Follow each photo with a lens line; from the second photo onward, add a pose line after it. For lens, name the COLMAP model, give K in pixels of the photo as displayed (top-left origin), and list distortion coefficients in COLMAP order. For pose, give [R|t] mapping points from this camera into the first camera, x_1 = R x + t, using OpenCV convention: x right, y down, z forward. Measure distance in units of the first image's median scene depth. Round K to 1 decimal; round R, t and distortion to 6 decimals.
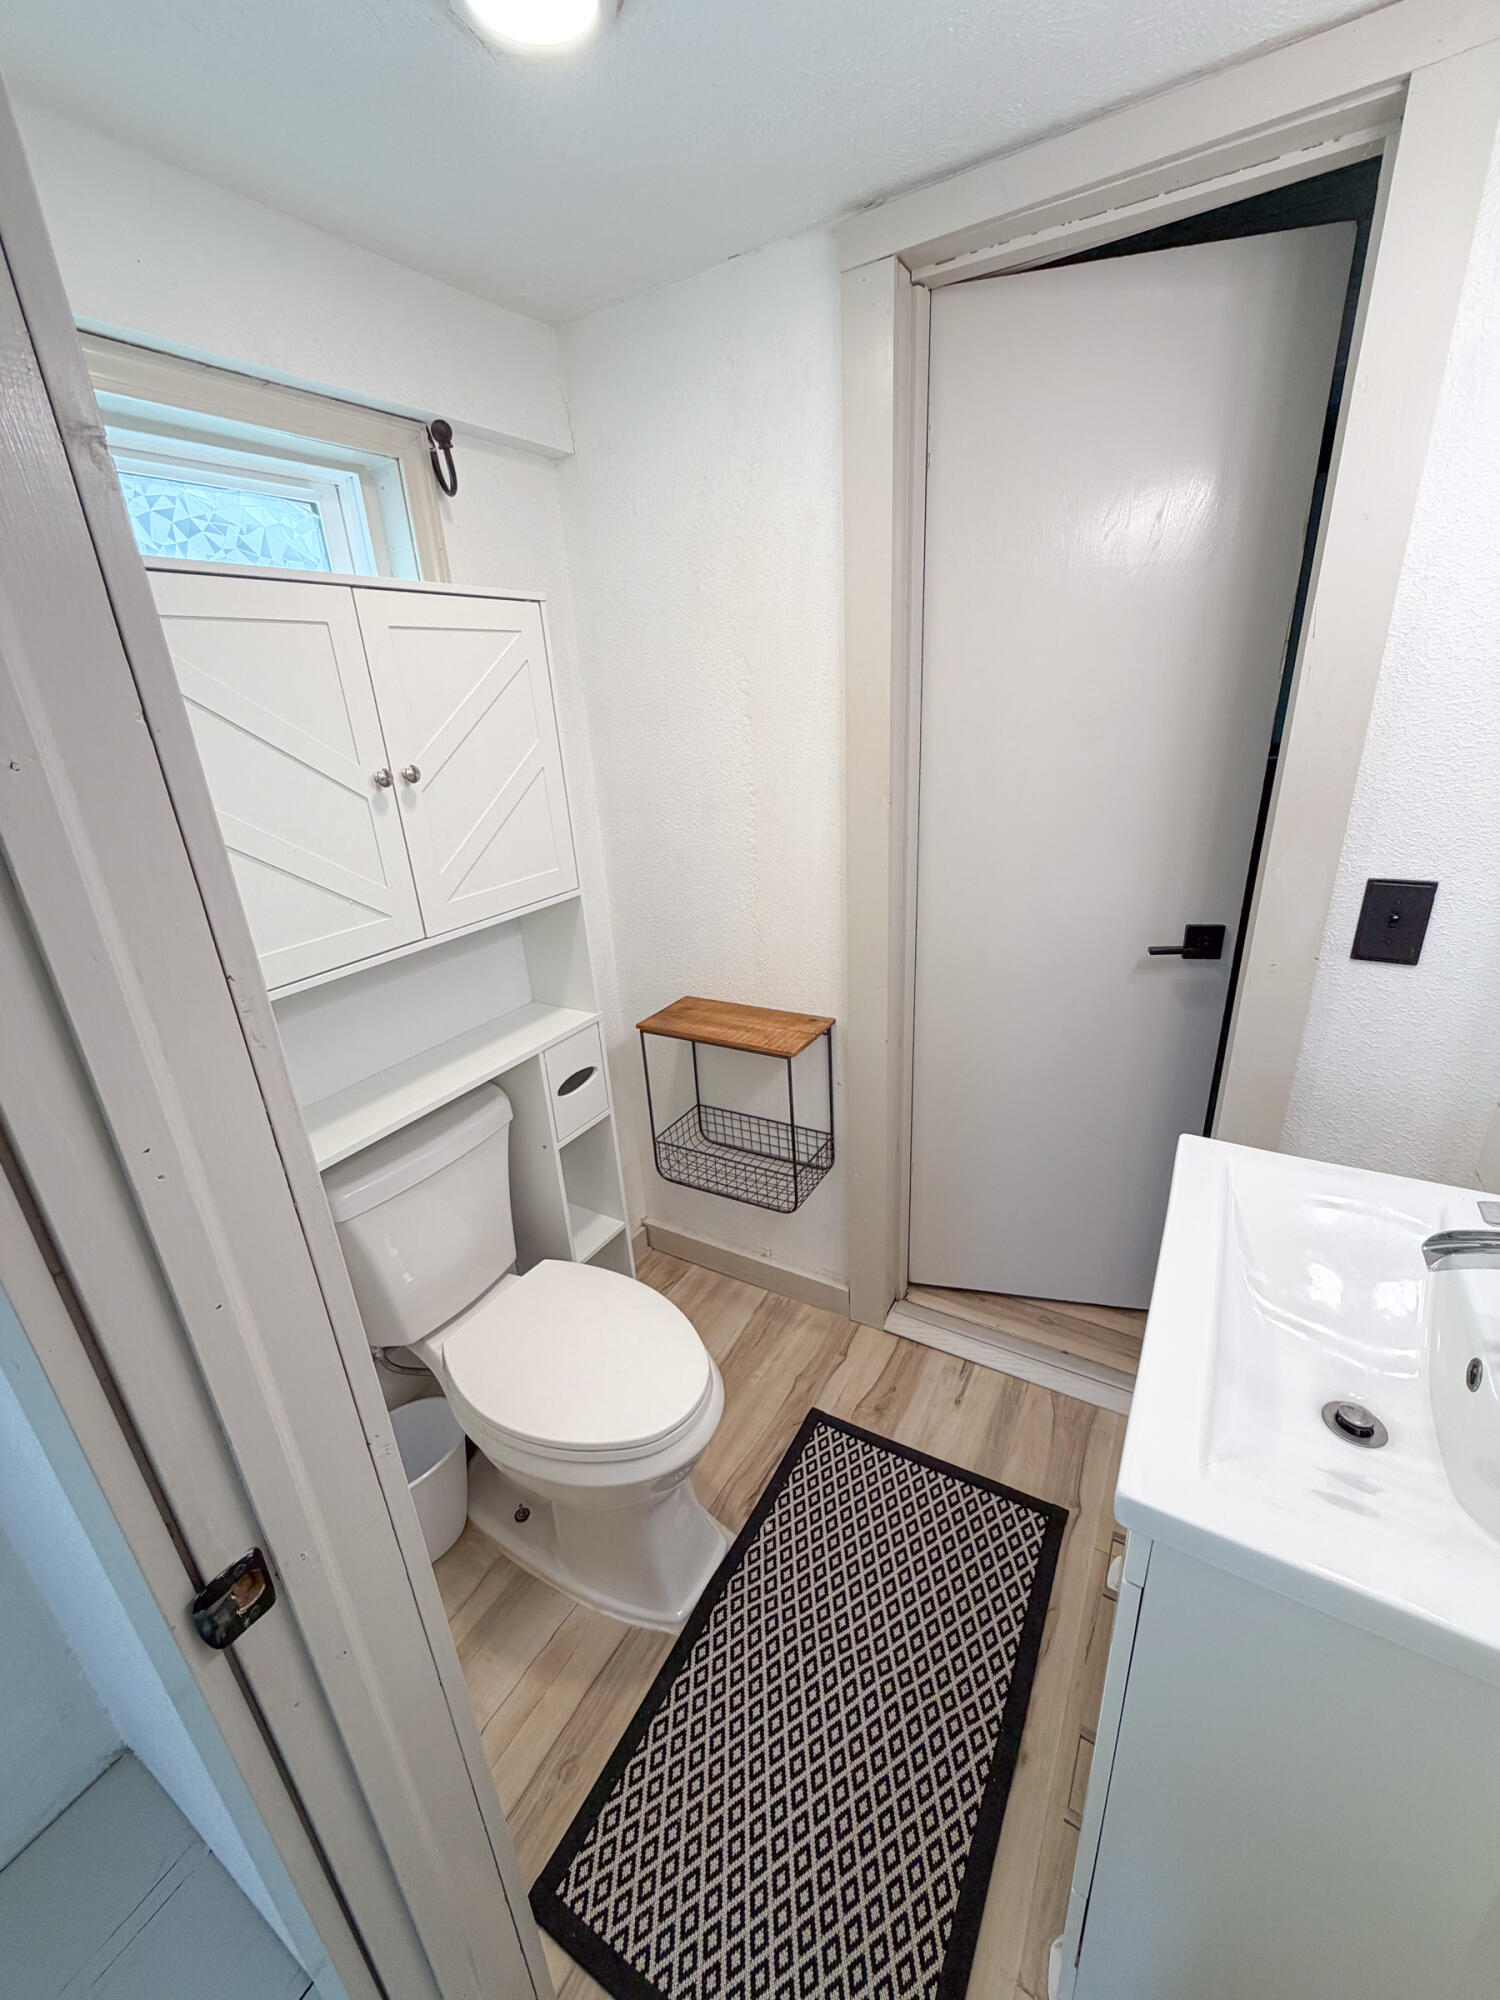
lens RADIAL K [[796.0, 0, 750.7], [0, 796.0, 1001.7], [0, 0, 1]] dist [-0.001368, 0.000919]
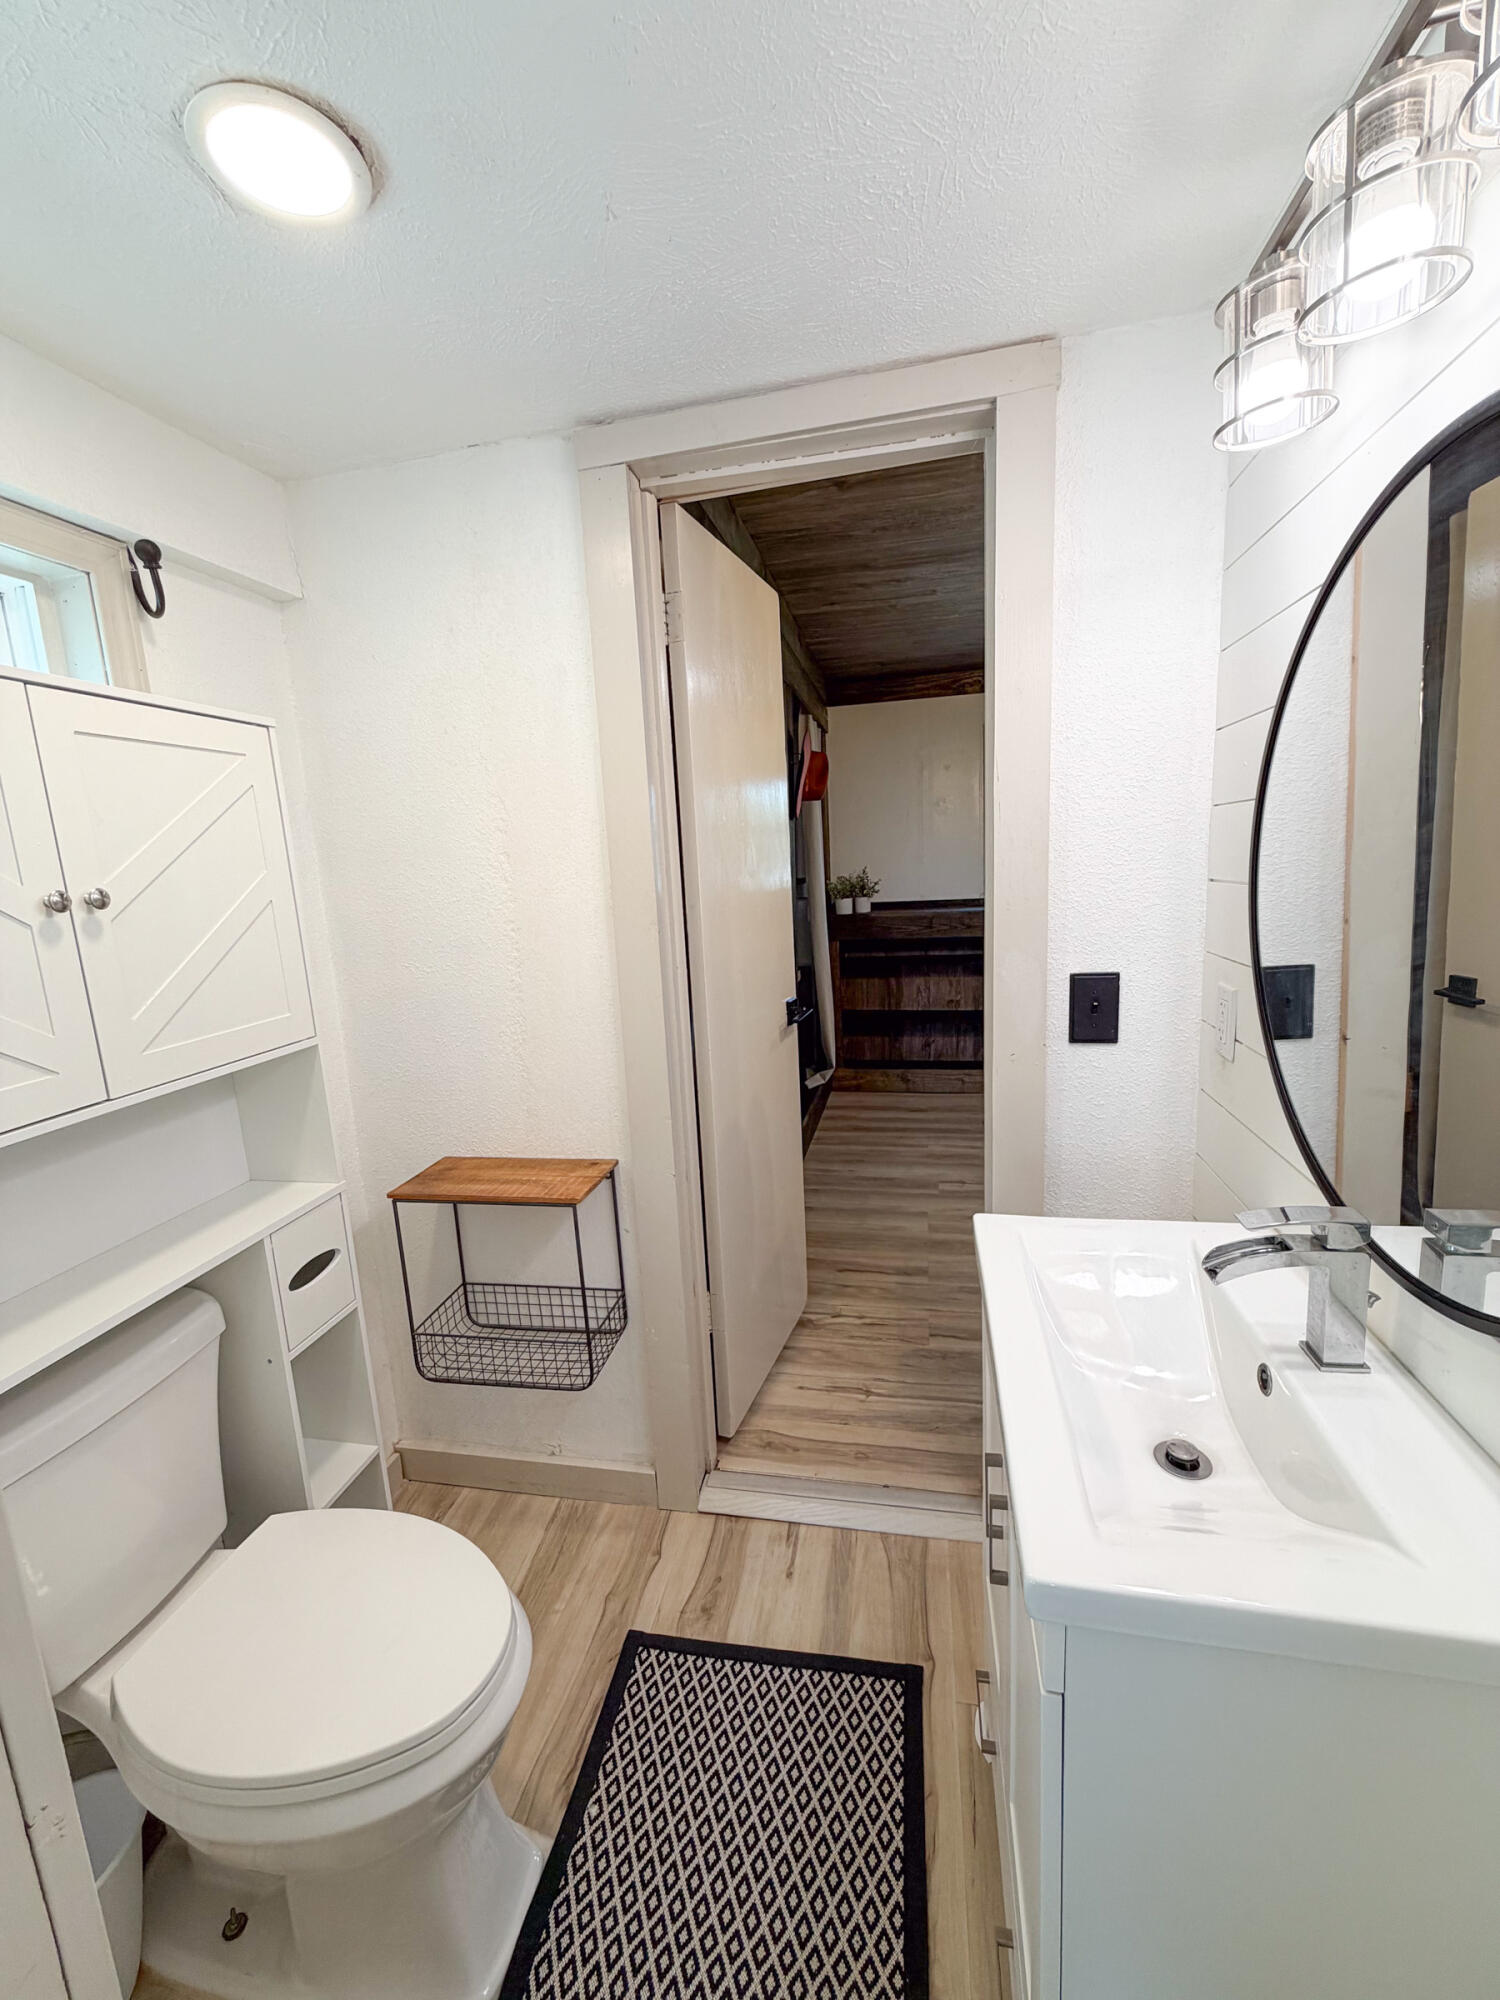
lens RADIAL K [[796.0, 0, 750.3], [0, 796.0, 1002.0], [0, 0, 1]] dist [-0.001368, 0.000919]
pose [[0.945988, -0.051610, 0.320068, -0.042102], [0.117614, 0.974624, -0.190461, 0.042146], [-0.302116, 0.217818, 0.928052, 0.039438]]
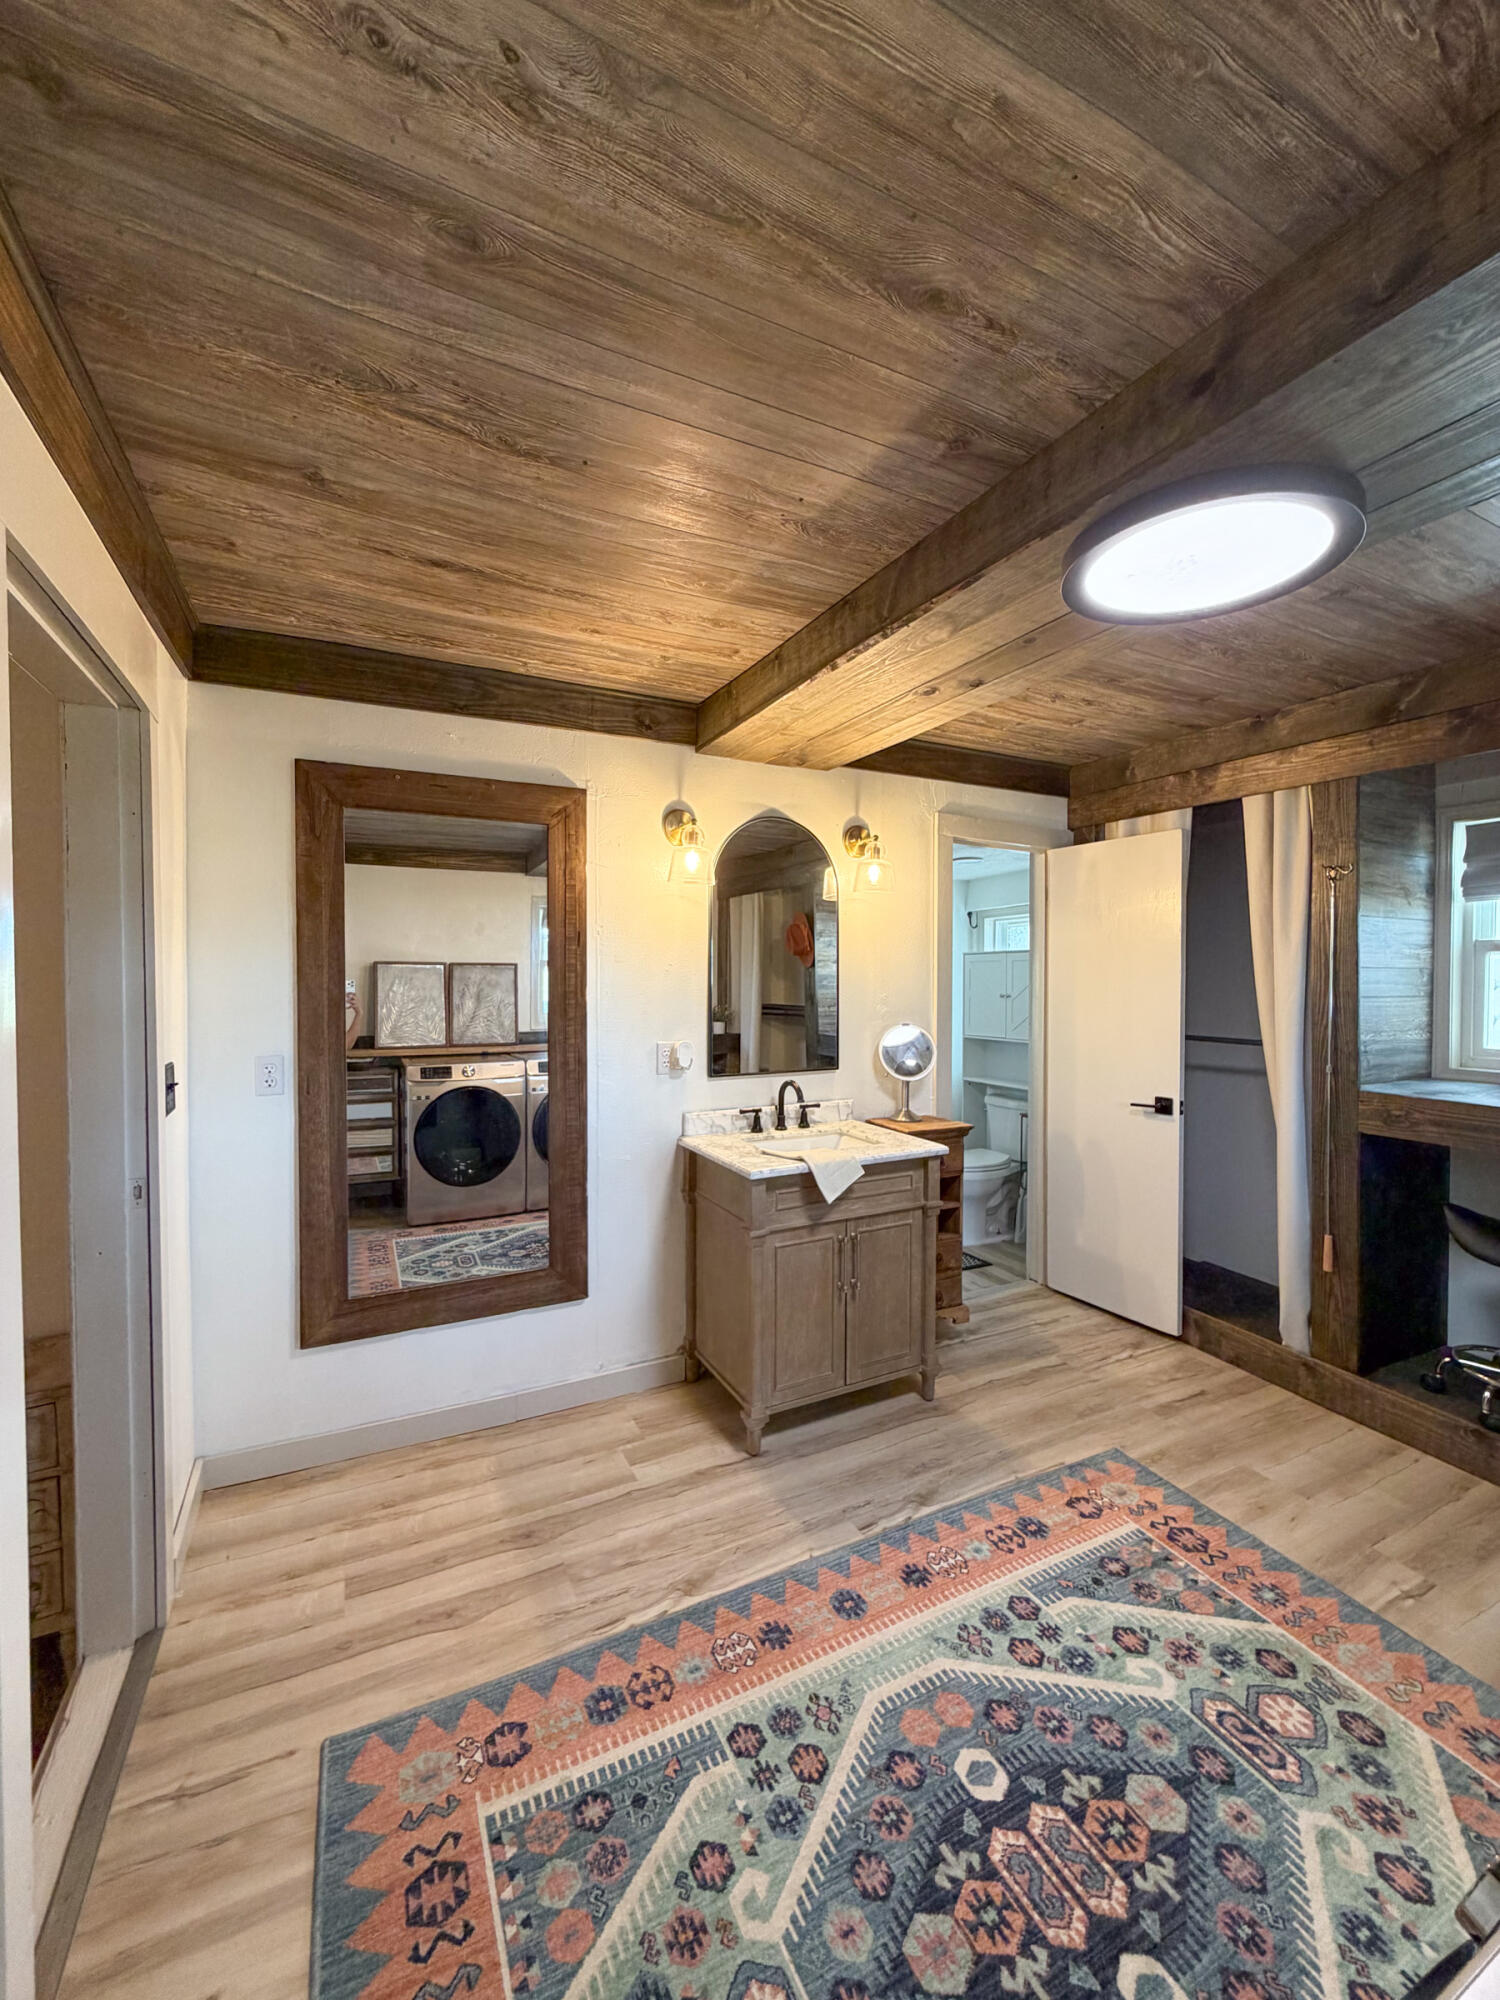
lens RADIAL K [[796.0, 0, 751.3], [0, 796.0, 999.1], [0, 0, 1]] dist [-0.001368, 0.000919]
pose [[-0.534562, 0.073883, -0.841894, 2.754110], [-0.279475, 0.924673, 0.258600, -0.725062], [0.797582, 0.373526, -0.473646, 1.449043]]
